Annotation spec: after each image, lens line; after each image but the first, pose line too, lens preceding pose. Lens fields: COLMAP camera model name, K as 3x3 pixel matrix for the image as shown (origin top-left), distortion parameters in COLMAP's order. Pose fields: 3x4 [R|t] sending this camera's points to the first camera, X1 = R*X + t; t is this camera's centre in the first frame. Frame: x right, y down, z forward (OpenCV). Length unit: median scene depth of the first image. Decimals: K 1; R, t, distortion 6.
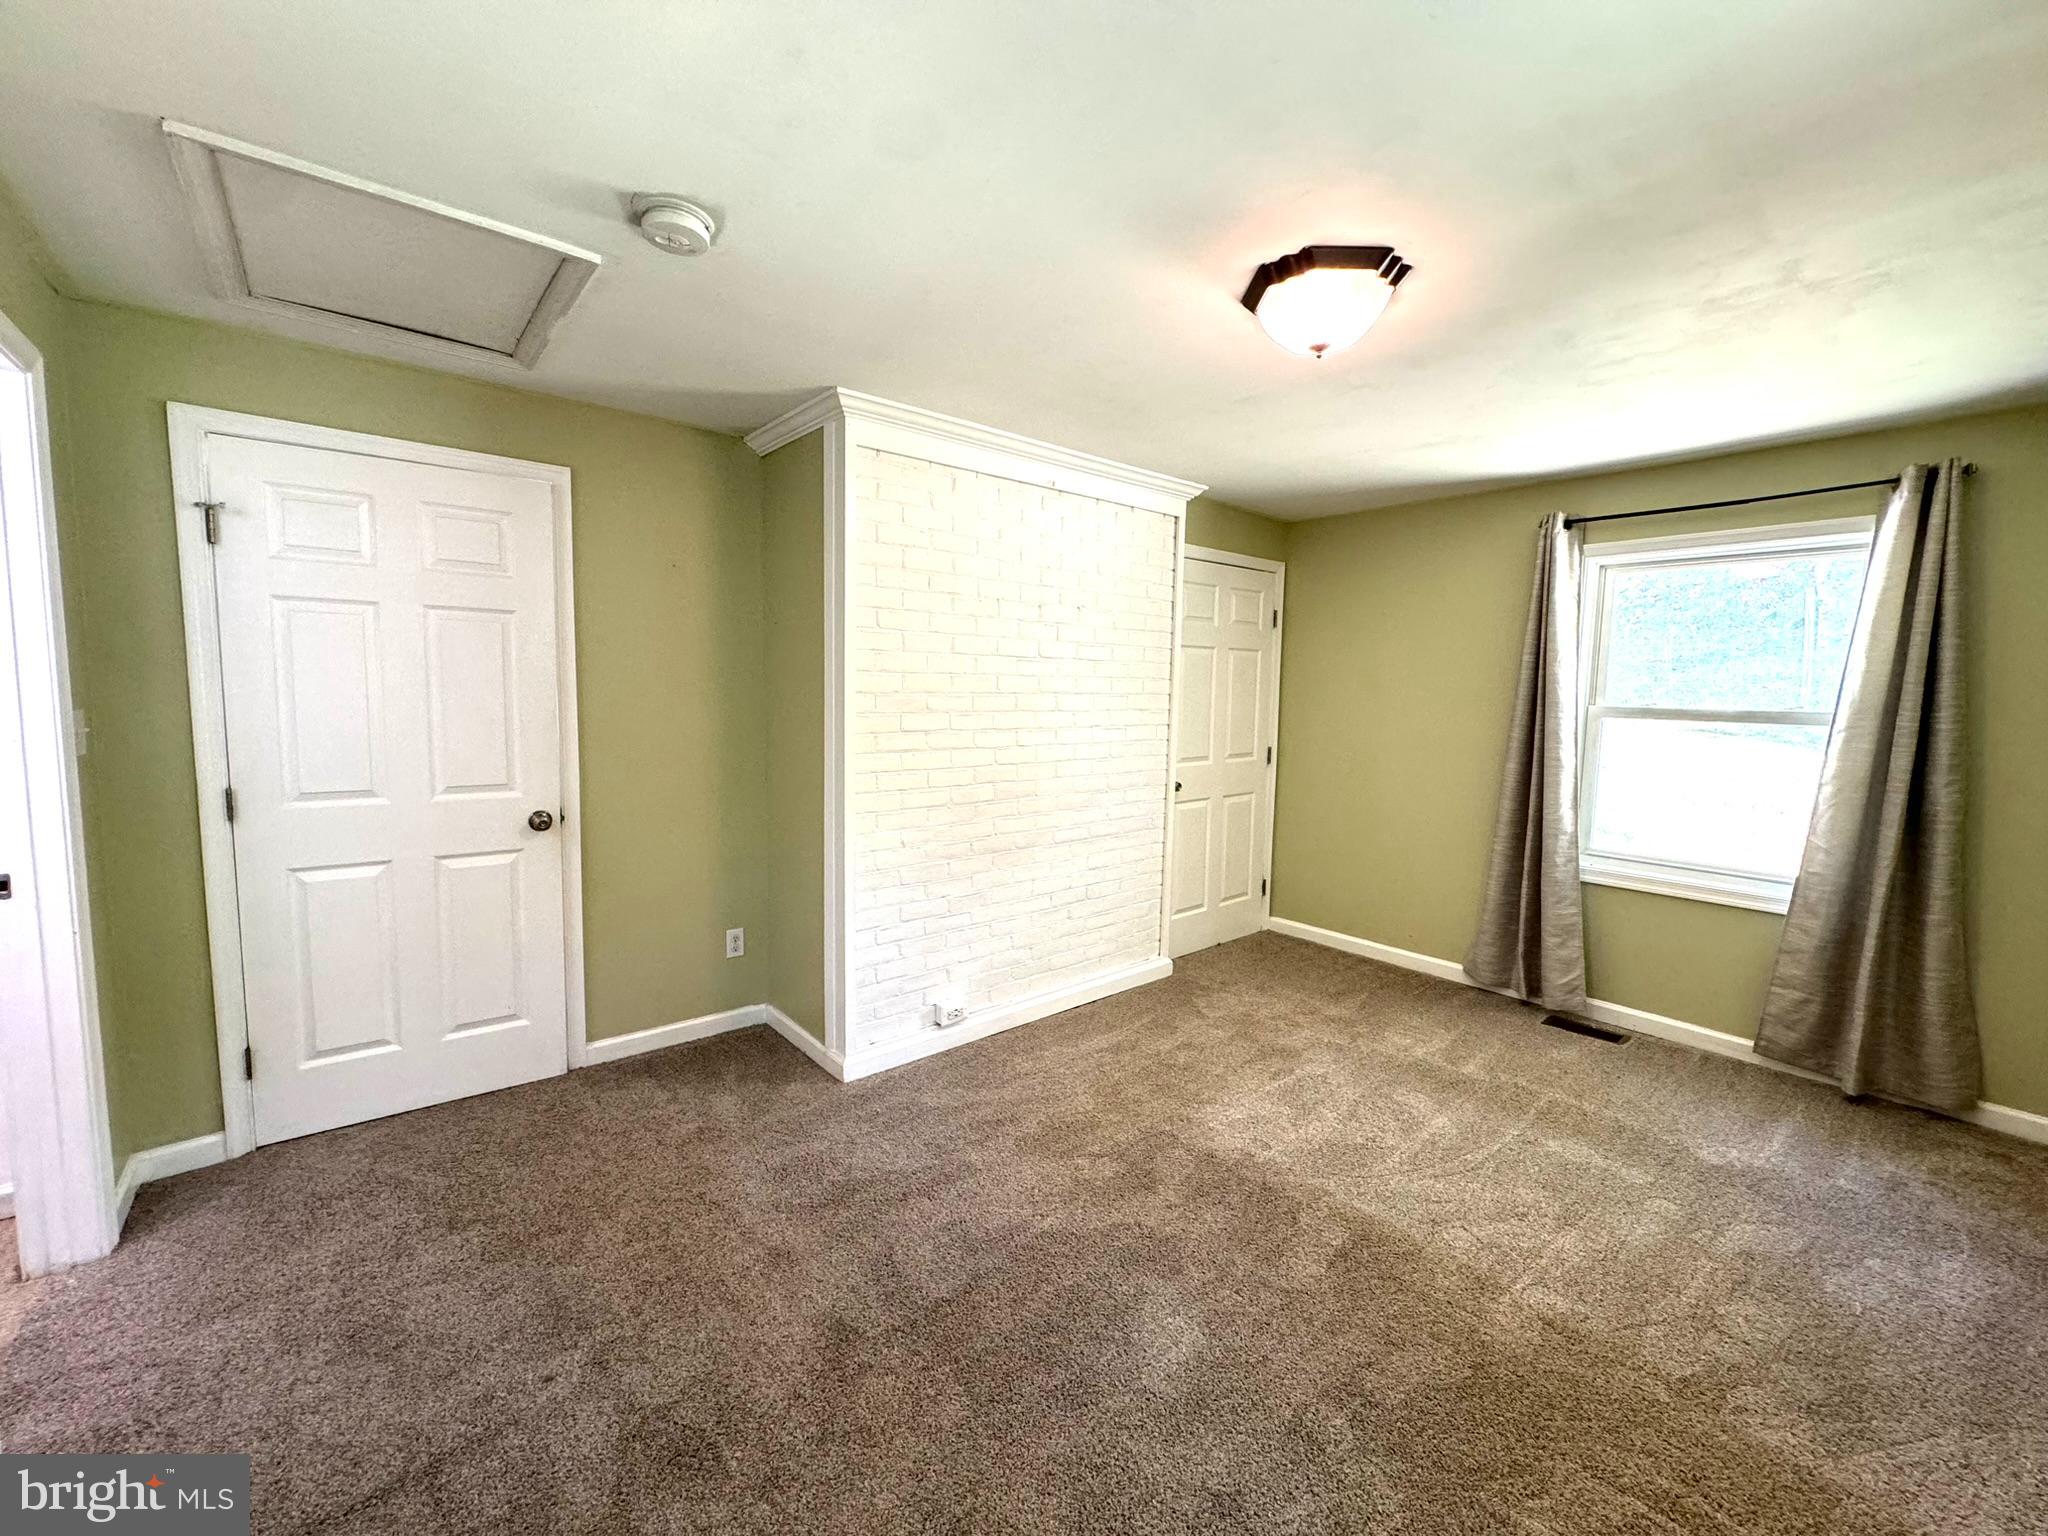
lens RADIAL K [[815.2, 0, 1023.9], [0, 815.2, 762.8], [0, 0, 1]] dist [-0.002598, 0.000836]
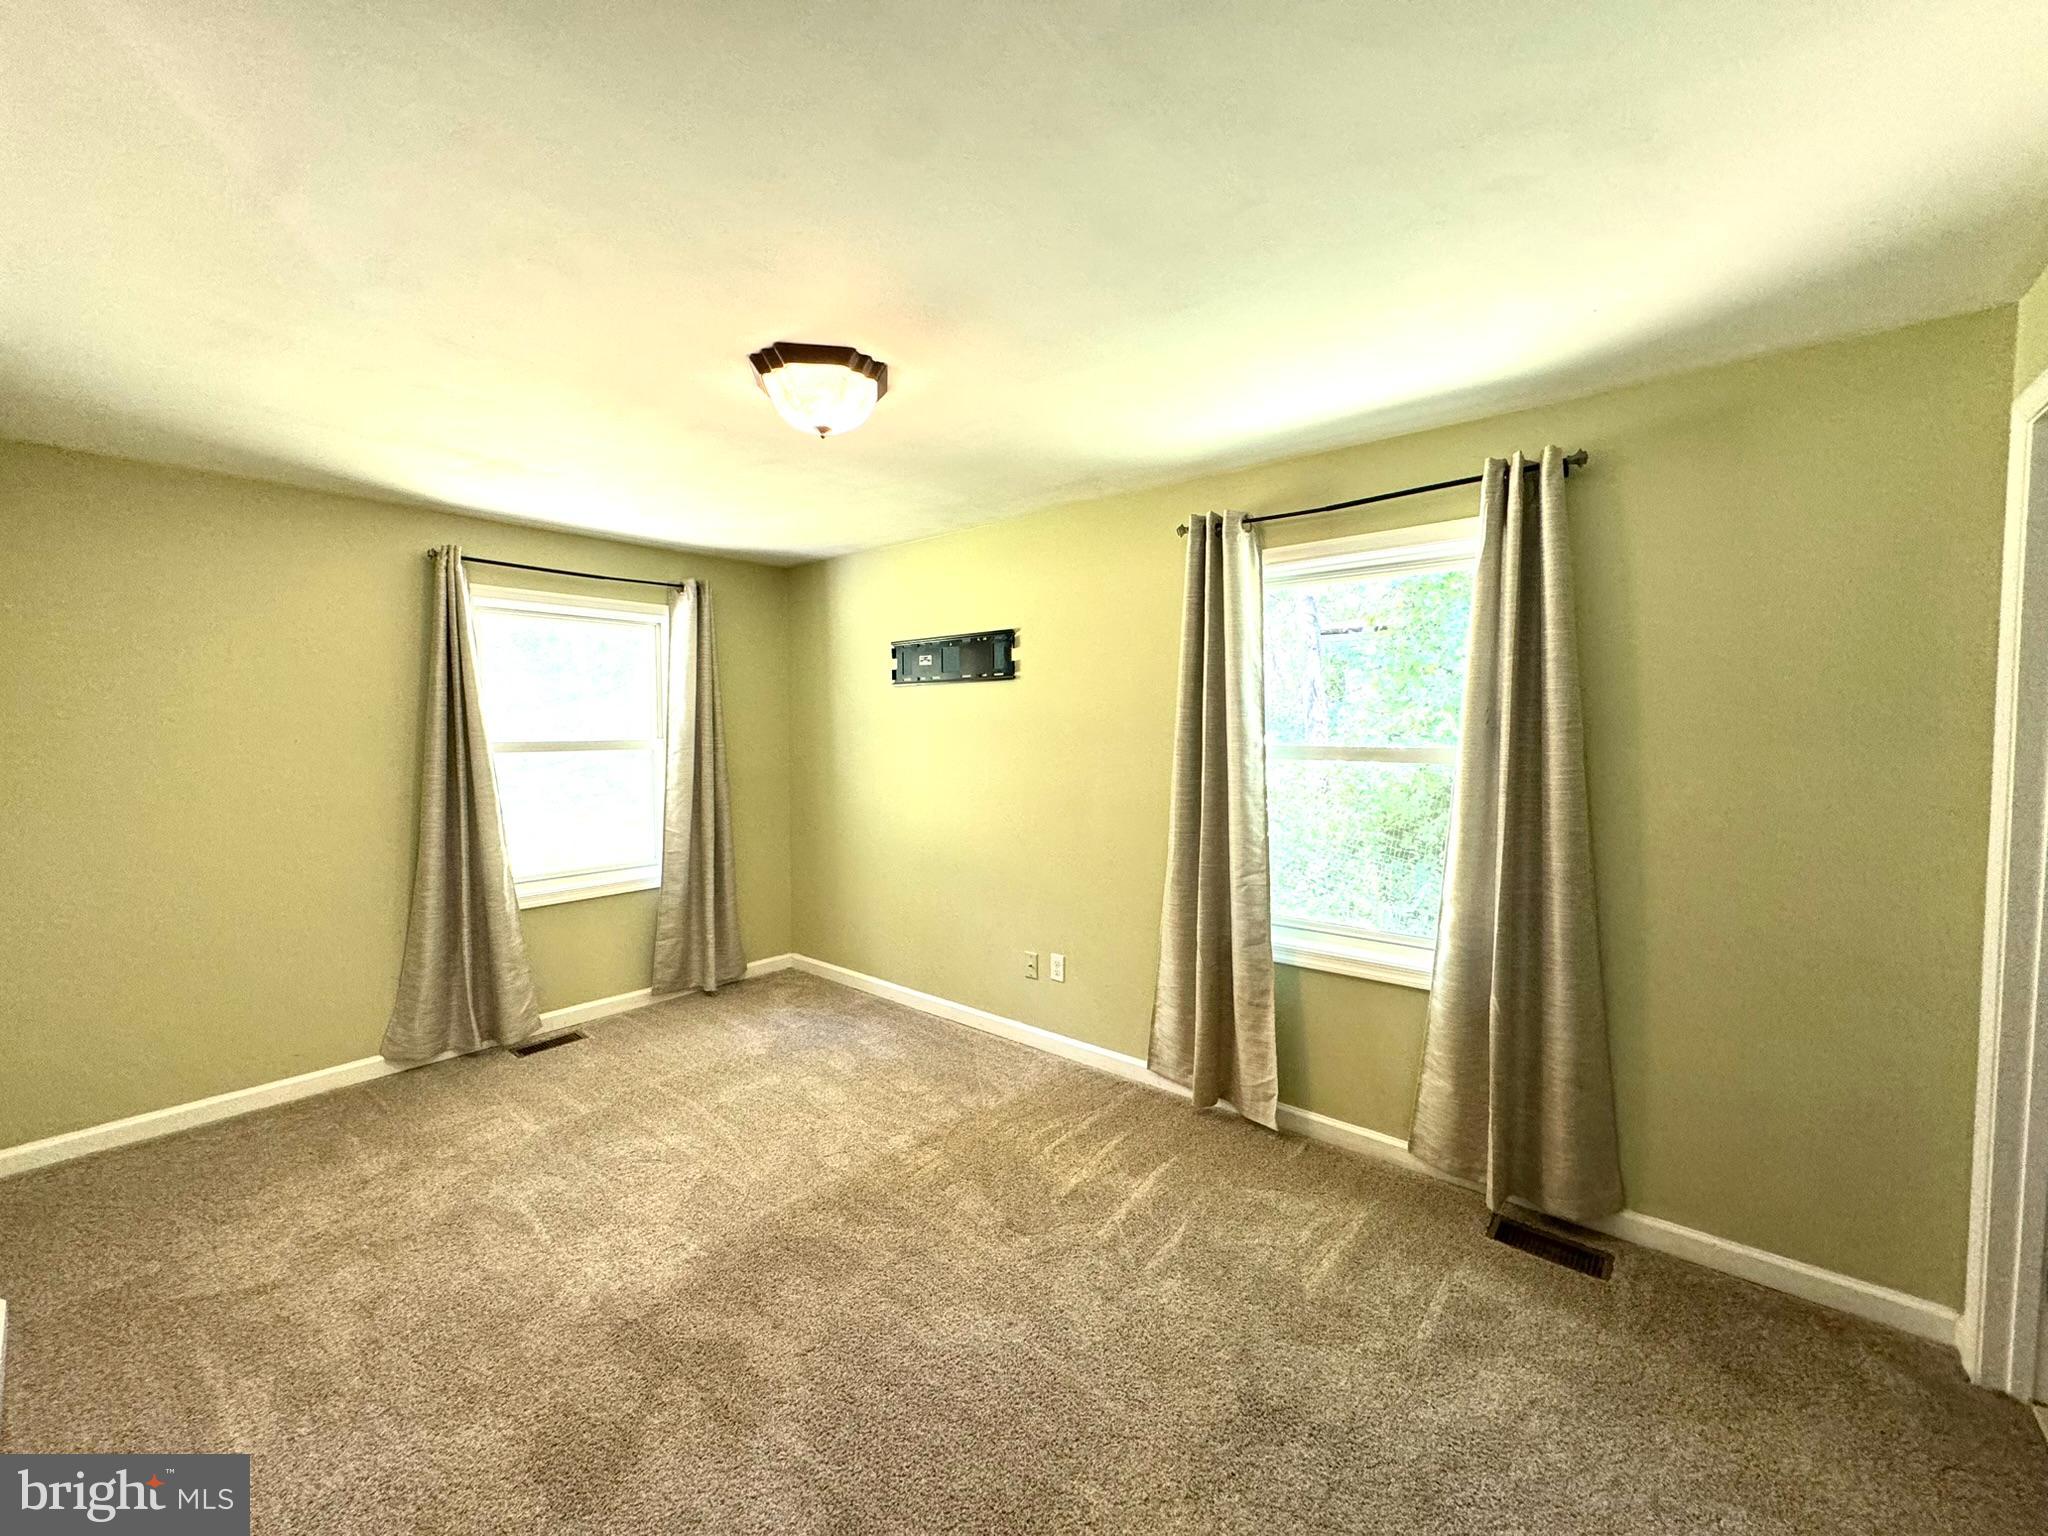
lens RADIAL K [[815.2, 0, 1023.9], [0, 815.2, 762.8], [0, 0, 1]] dist [-0.002598, 0.000836]
pose [[-0.177269, -0.063417, 0.982117, -0.517504], [0.093549, 0.992317, 0.080961, -0.076620], [-0.979706, 0.106228, -0.169974, 0.617271]]
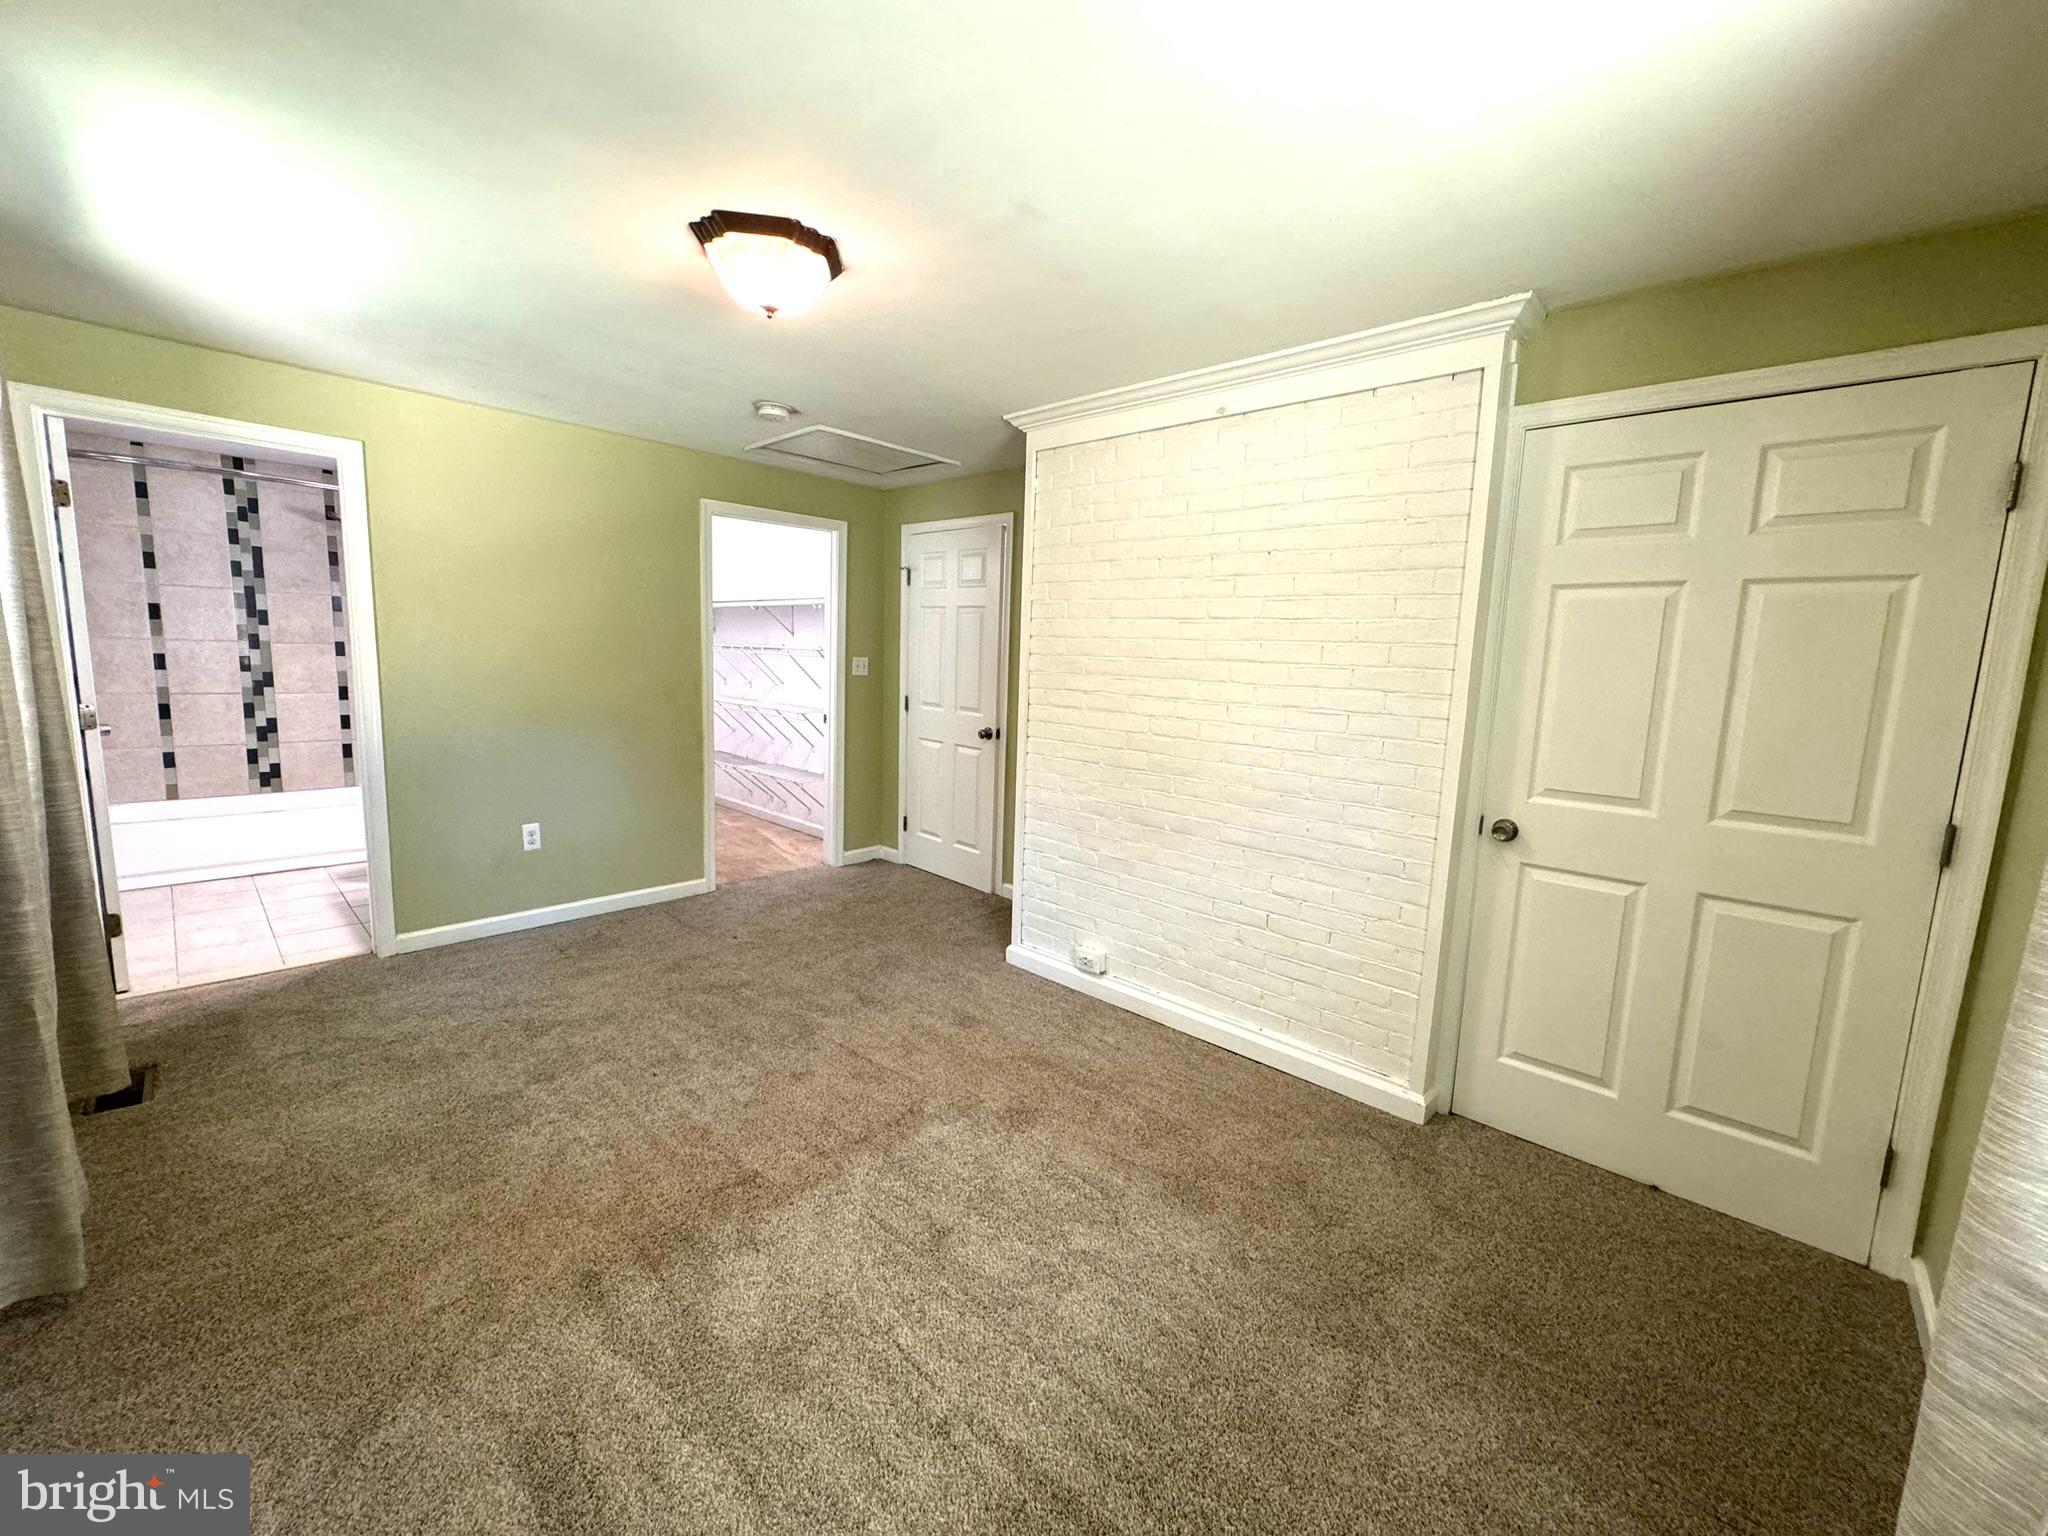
lens RADIAL K [[815.2, 0, 1023.9], [0, 815.2, 762.8], [0, 0, 1]] dist [-0.002598, 0.000836]
pose [[0.122257, 0.120935, -0.985103, 0.975408], [-0.129058, 0.986059, 0.105035, -0.048779], [0.984072, 0.114294, 0.136161, 0.797246]]
